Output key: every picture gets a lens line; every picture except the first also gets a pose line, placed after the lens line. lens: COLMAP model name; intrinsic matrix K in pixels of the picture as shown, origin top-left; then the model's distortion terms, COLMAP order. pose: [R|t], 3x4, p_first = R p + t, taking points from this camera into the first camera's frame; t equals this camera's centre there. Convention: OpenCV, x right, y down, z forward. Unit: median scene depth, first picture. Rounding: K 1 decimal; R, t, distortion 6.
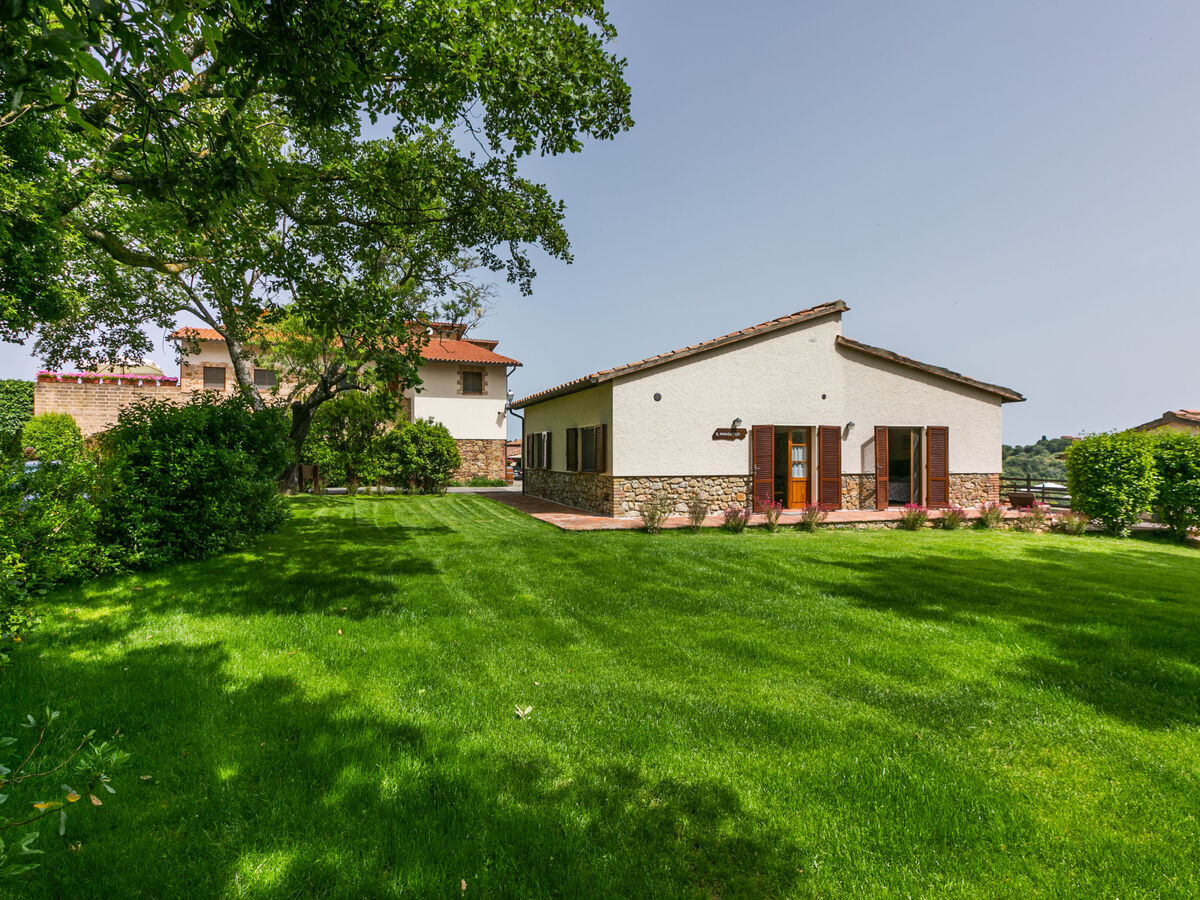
lens RADIAL K [[630.4, 0, 547.2], [0, 630.4, 450.4], [0, 0, 1]] dist [0.005678, -0.001616]
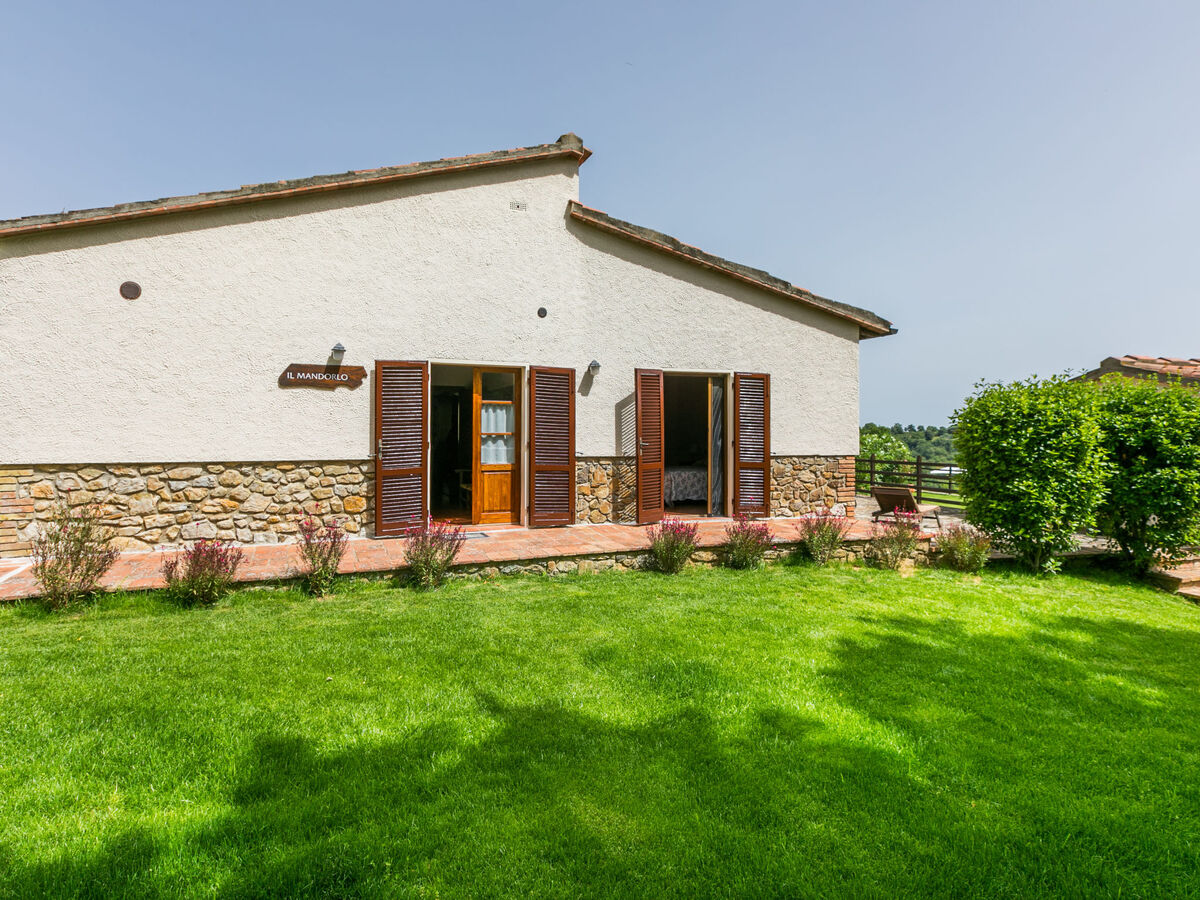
lens RADIAL K [[617.3, 0, 592.6], [0, 617.3, 425.6], [0, 0, 1]] dist [-0.001265, 0.003025]
pose [[0.992675, 0.005371, 0.120693, 0.460188], [-0.004482, 0.999961, -0.007632, 0.015697], [-0.120729, 0.007035, 0.992661, 0.524211]]
